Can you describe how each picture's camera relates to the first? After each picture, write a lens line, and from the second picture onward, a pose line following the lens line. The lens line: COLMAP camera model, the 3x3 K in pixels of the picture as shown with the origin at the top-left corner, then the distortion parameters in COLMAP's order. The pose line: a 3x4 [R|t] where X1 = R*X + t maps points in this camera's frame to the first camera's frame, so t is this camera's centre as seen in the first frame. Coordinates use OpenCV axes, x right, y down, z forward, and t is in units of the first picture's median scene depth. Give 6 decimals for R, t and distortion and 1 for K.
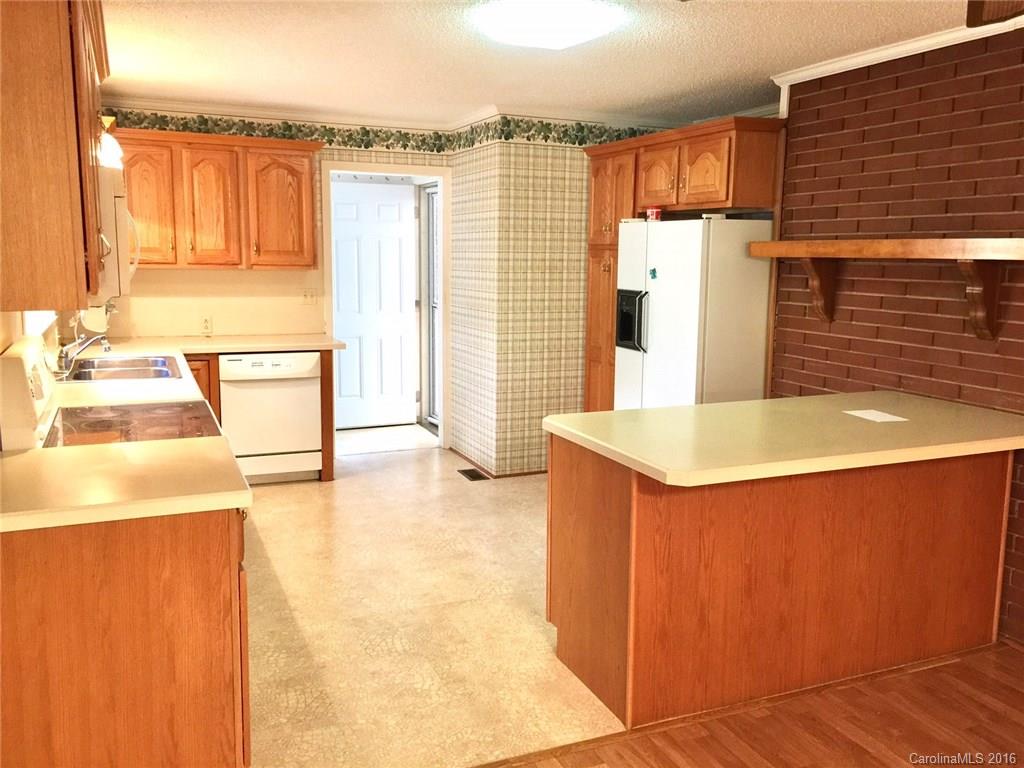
lens RADIAL K [[882.5, 0, 513.4], [0, 882.5, 382.7], [0, 0, 1]] dist [0.080563, -0.100640]
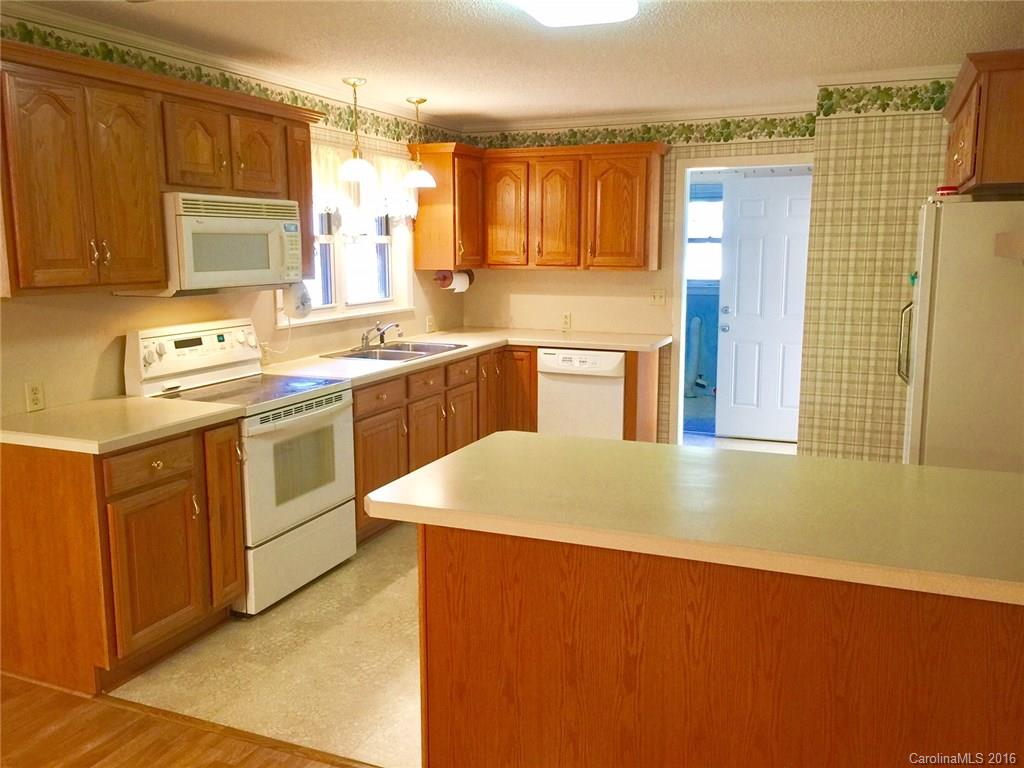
lens RADIAL K [[882.5, 0, 510.6], [0, 882.5, 379.1], [0, 0, 1]] dist [0.080563, -0.100640]
pose [[0.680860, 0.096582, -0.726017, 0.426268], [-0.098133, 0.994359, 0.040251, -0.032506], [0.725810, 0.043841, 0.686497, 0.219497]]
